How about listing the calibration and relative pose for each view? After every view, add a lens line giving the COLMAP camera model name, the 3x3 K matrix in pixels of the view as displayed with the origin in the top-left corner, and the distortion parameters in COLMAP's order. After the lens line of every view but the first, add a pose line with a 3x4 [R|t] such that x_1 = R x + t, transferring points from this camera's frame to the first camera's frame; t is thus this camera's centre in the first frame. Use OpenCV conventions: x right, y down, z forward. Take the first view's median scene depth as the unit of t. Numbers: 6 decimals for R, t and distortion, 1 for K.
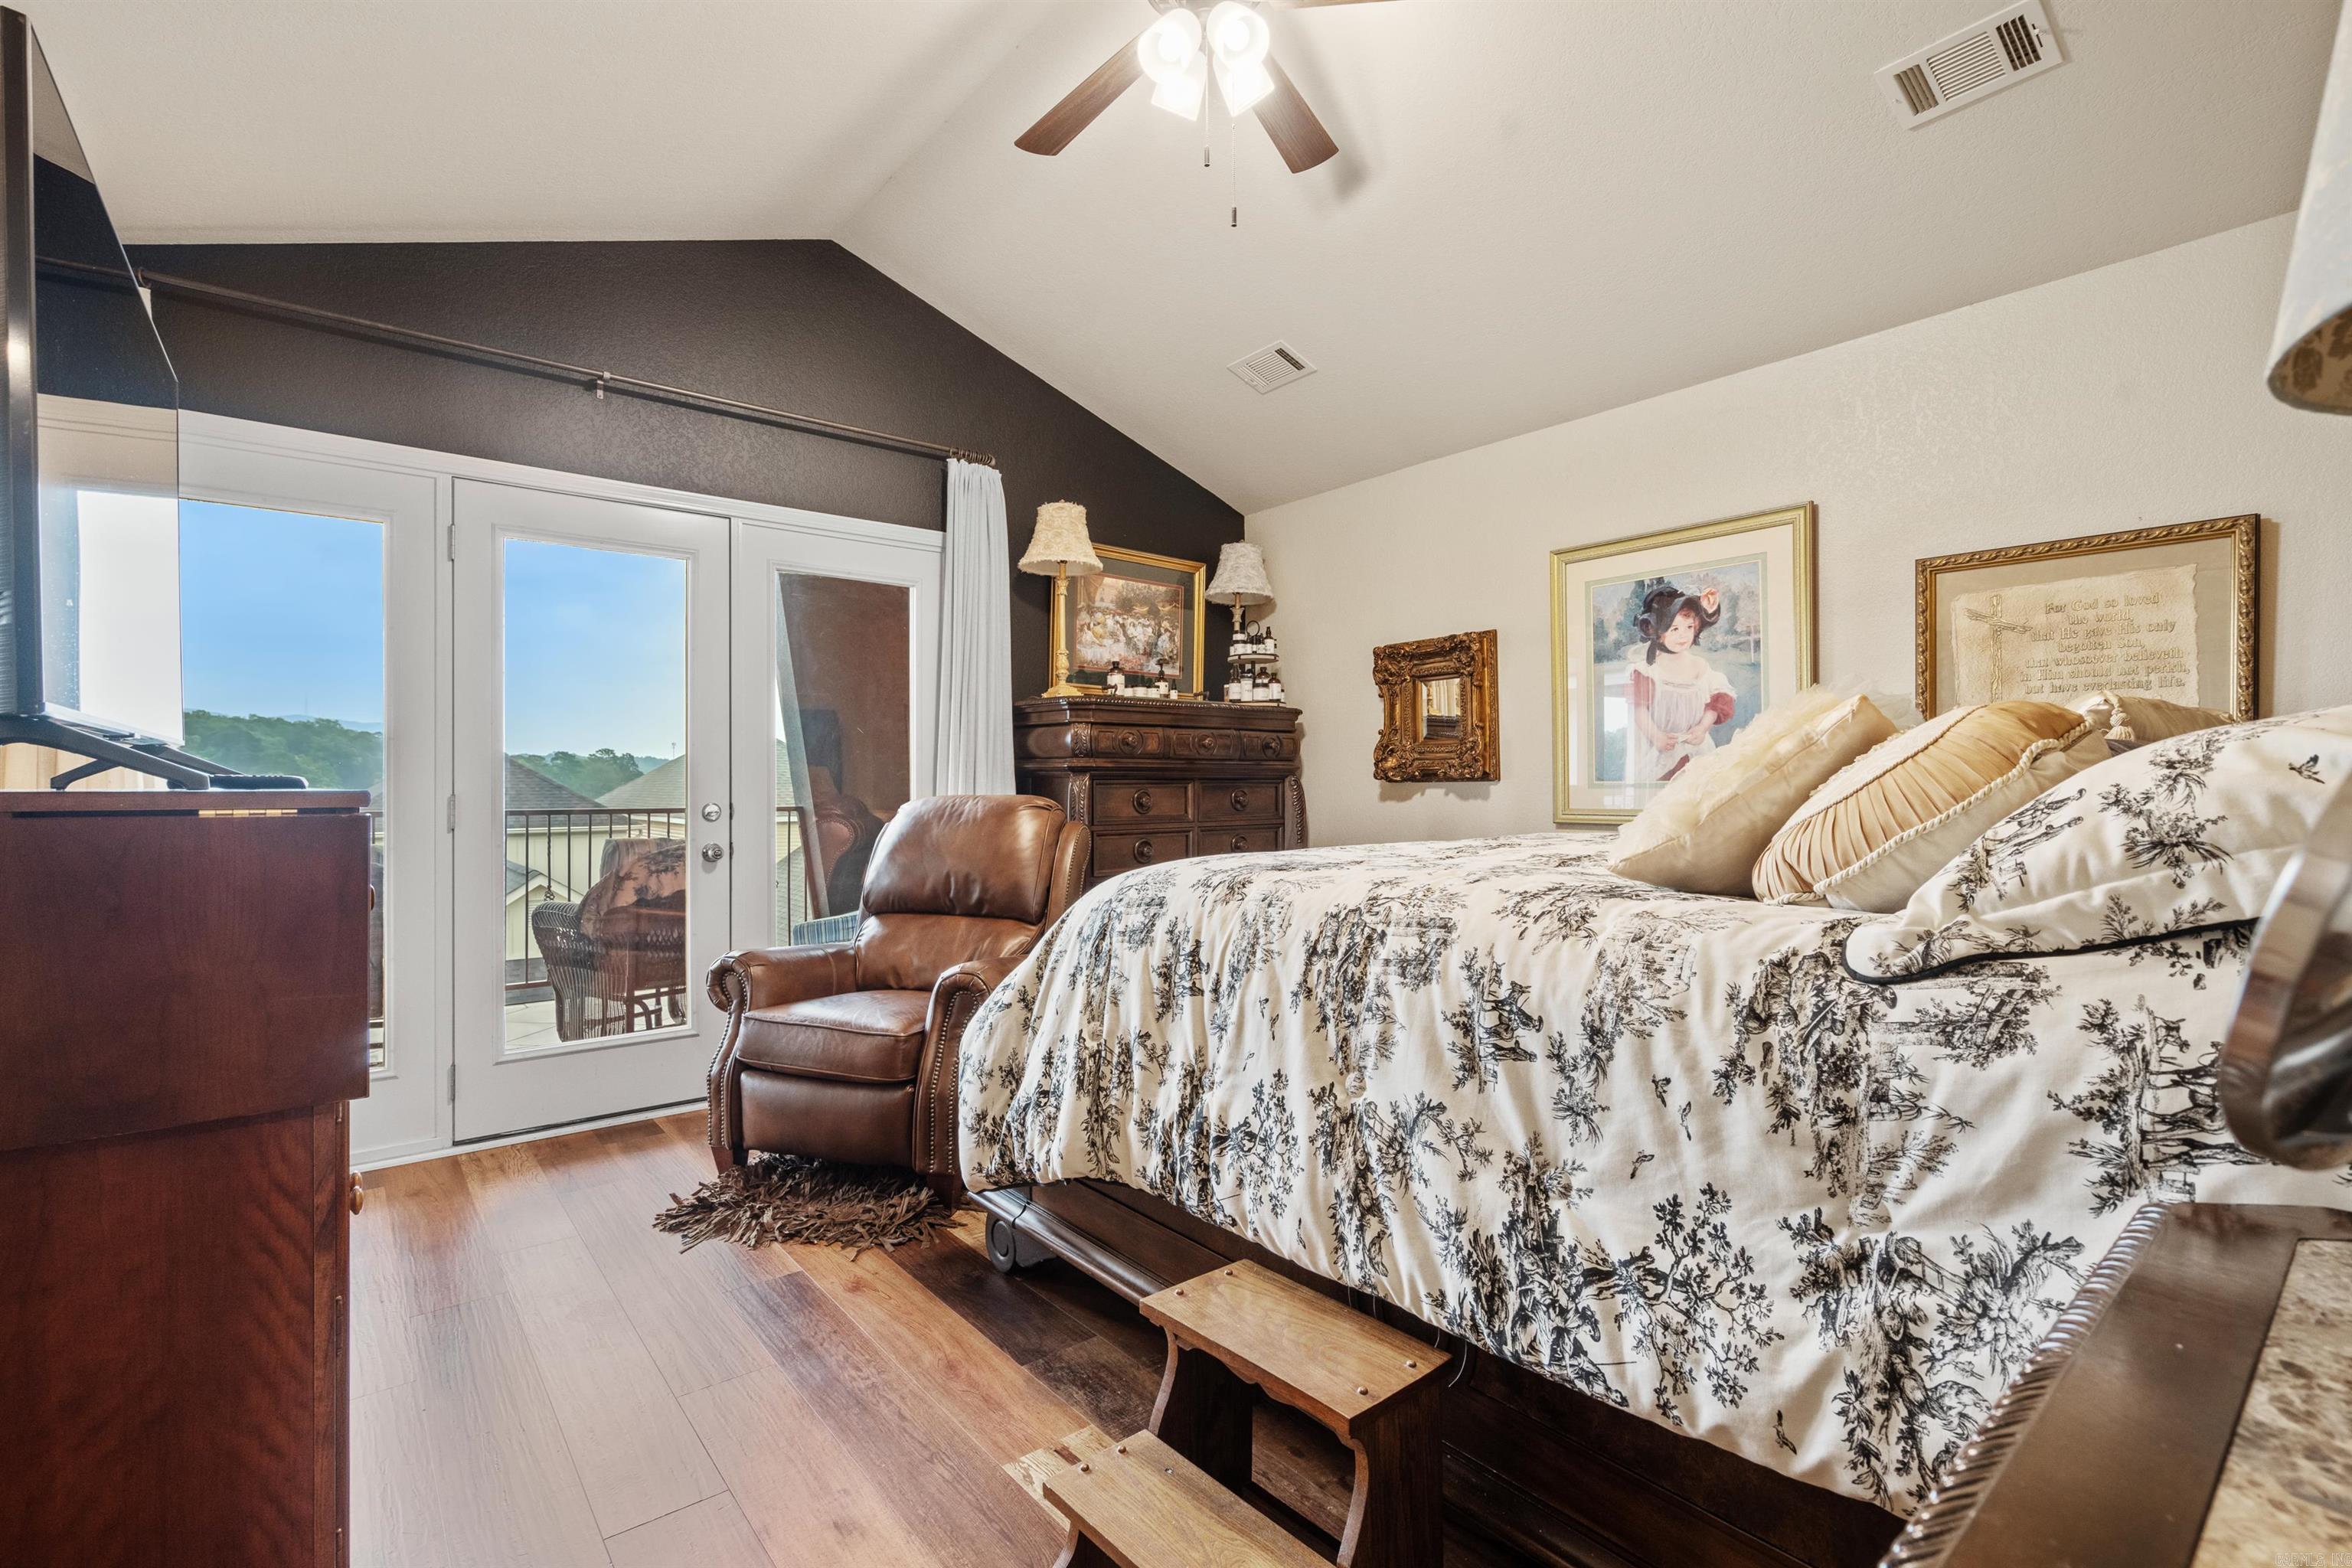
lens RADIAL K [[1086.7, 0, 1176.0], [0, 1086.7, 784.0], [0, 0, 1]] dist [-0.002476, -0.000054]
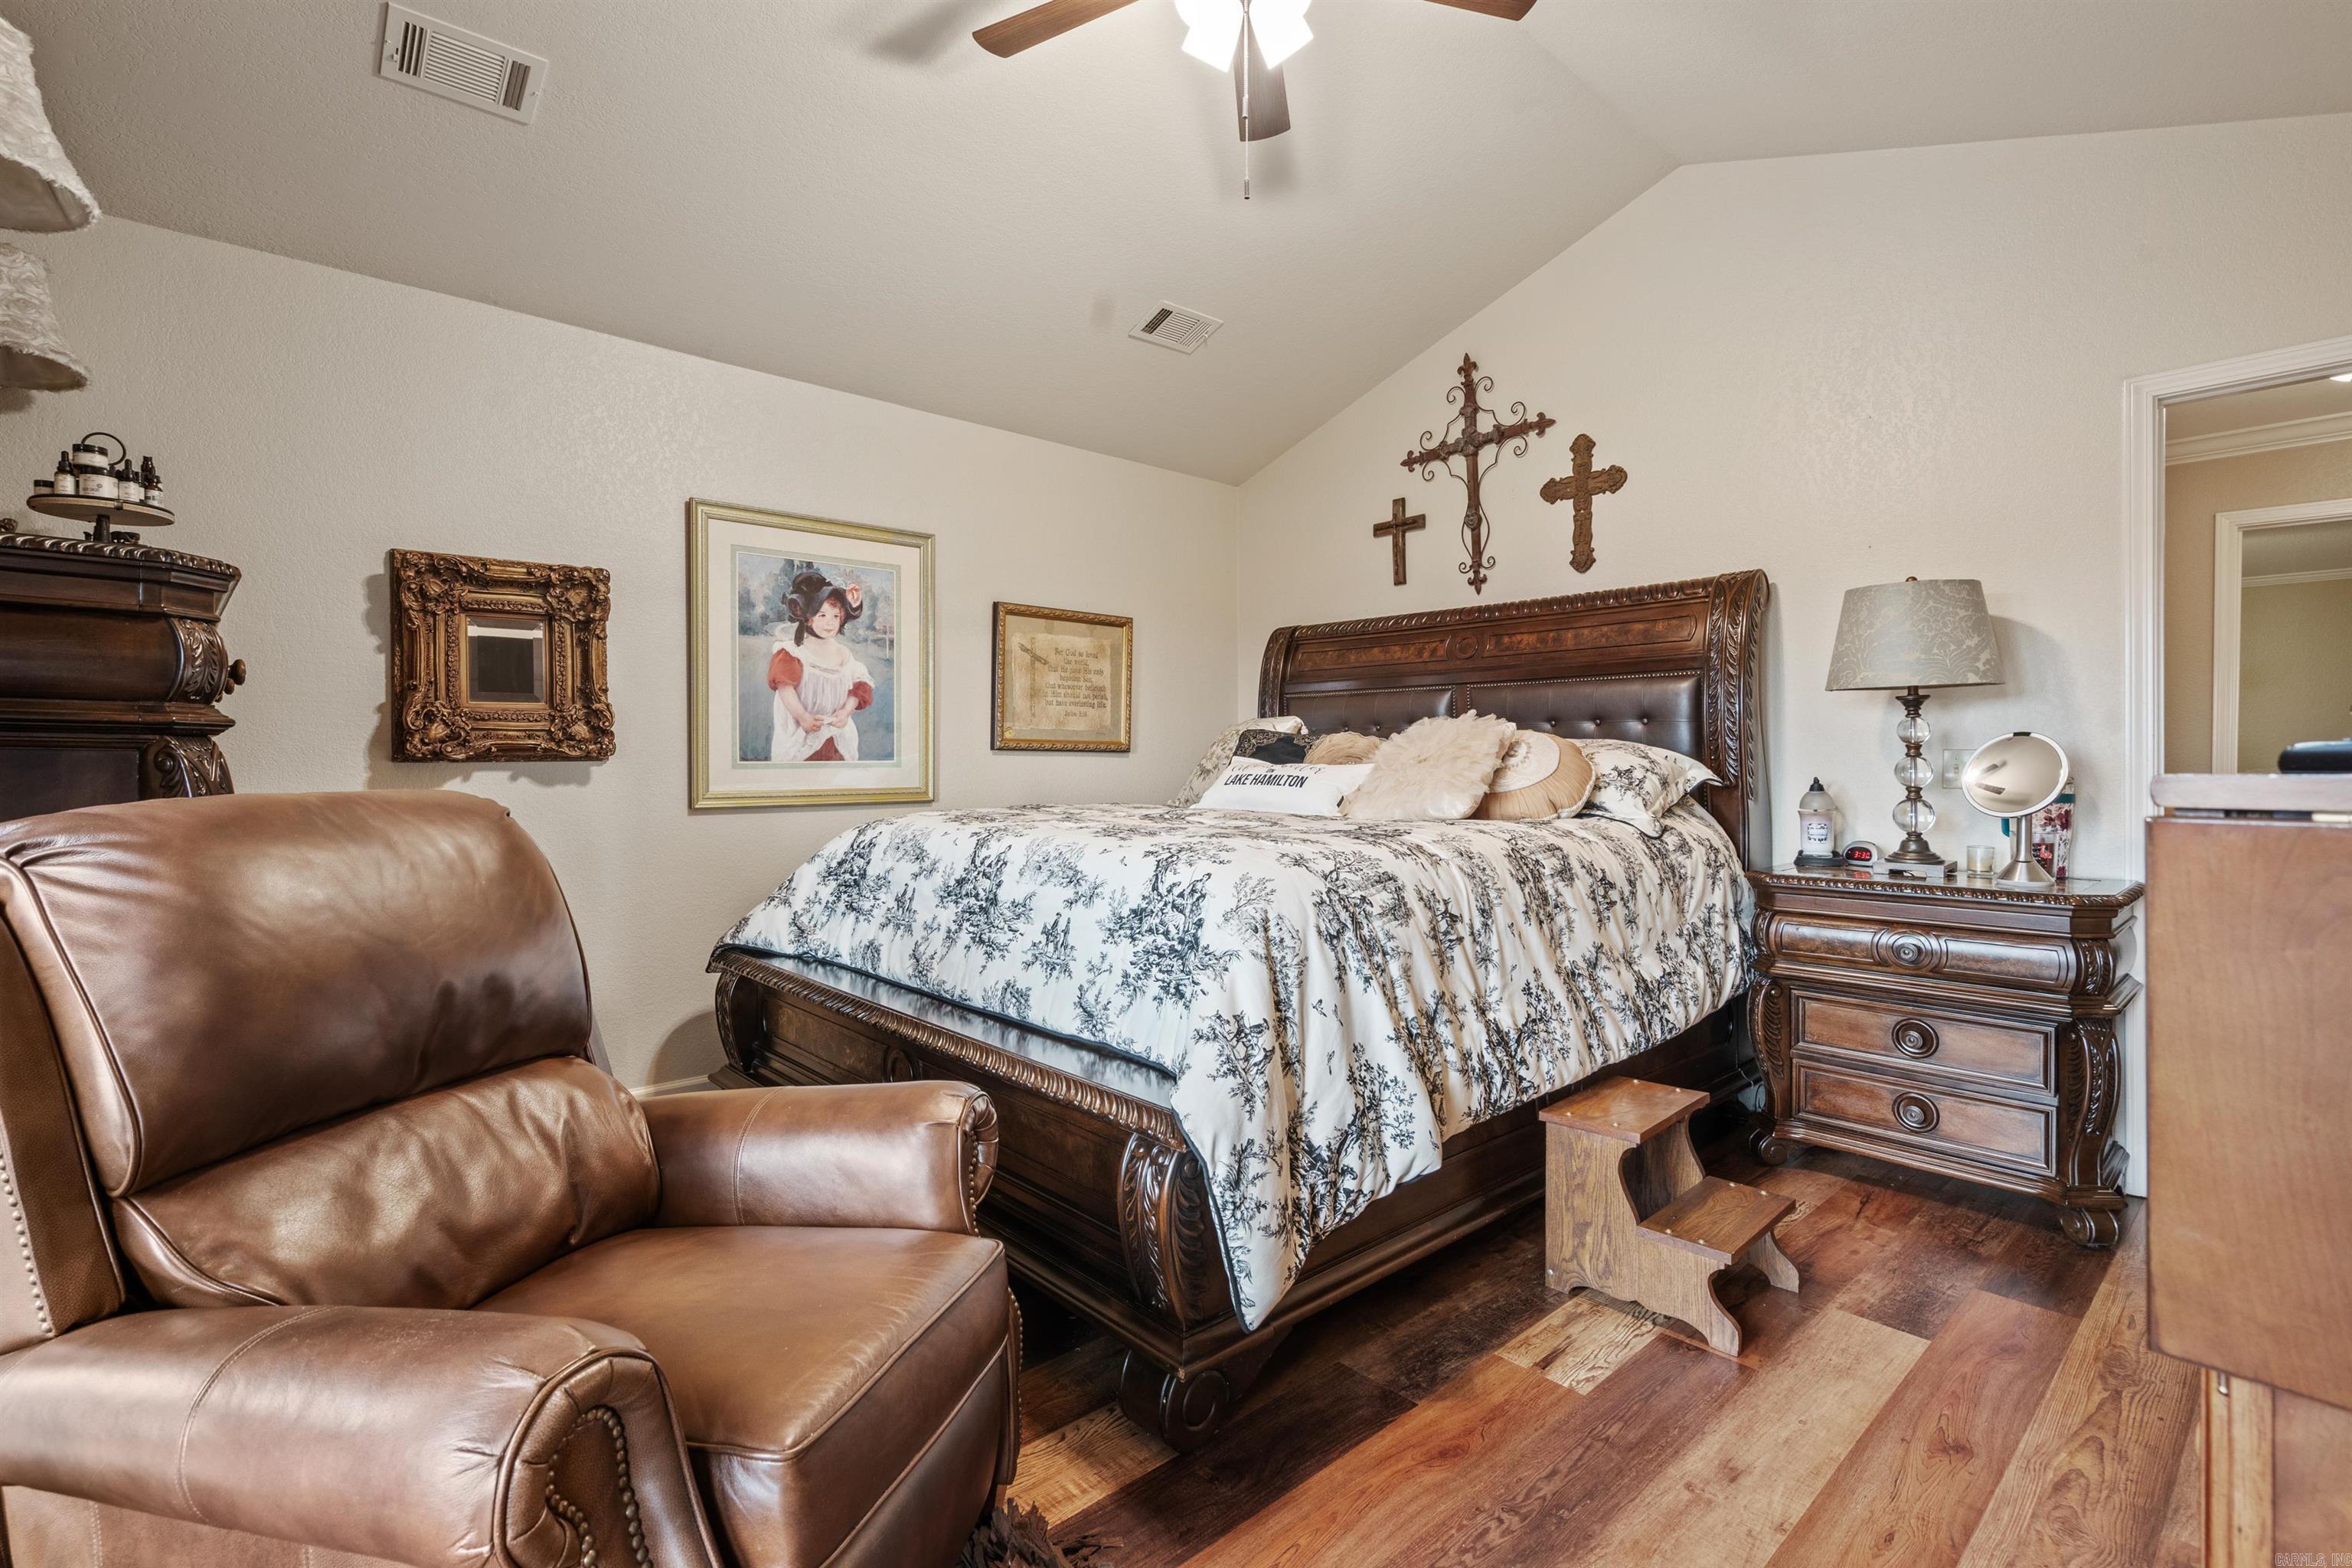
lens RADIAL K [[1079.1, 0, 1174.0], [0, 1079.1, 767.1], [0, 0, 1]] dist [-0.001530, 0.000242]
pose [[-0.057729, -0.003816, 0.998325, -0.613997], [0.001810, 0.999991, 0.003927, -0.000620], [-0.998331, 0.002034, -0.057721, 0.748891]]
